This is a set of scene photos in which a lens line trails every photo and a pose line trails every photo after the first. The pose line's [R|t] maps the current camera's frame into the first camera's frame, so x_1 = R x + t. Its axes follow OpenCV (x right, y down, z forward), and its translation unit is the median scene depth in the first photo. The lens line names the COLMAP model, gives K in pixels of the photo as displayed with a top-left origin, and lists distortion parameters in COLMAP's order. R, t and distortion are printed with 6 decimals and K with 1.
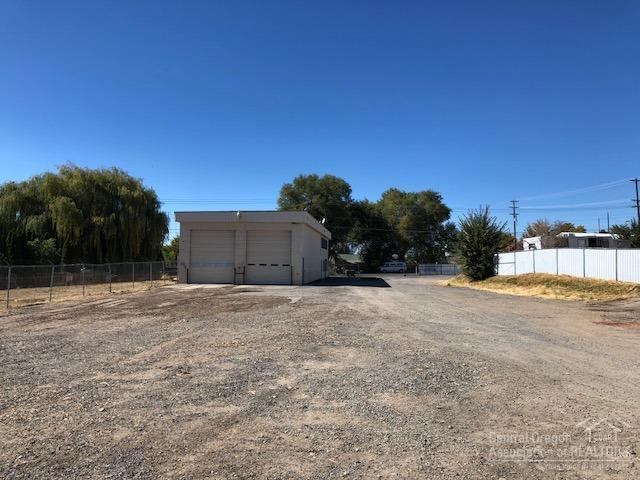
lens RADIAL K [[521.9, 0, 320.0], [0, 521.9, 240.0], [0, 0, 1]] dist [0.043324, -0.003186]
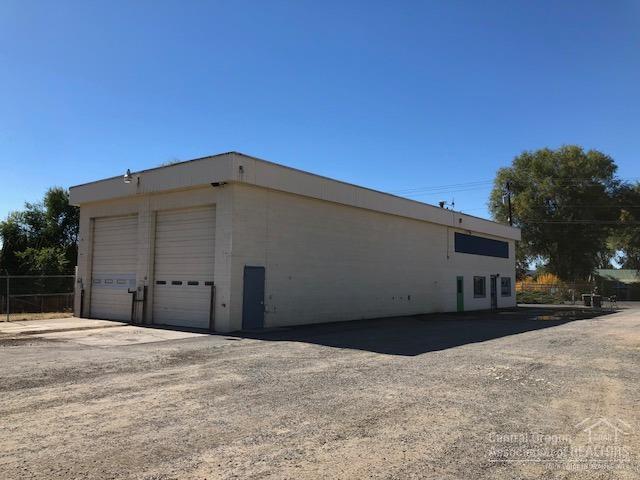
lens RADIAL K [[521.9, 0, 320.0], [0, 521.9, 240.0], [0, 0, 1]] dist [0.043324, -0.003186]
pose [[0.843621, -0.043443, -0.535178, 0.241620], [0.023803, 0.998767, -0.043554, 0.032421], [0.536410, 0.024004, 0.843616, 0.670251]]
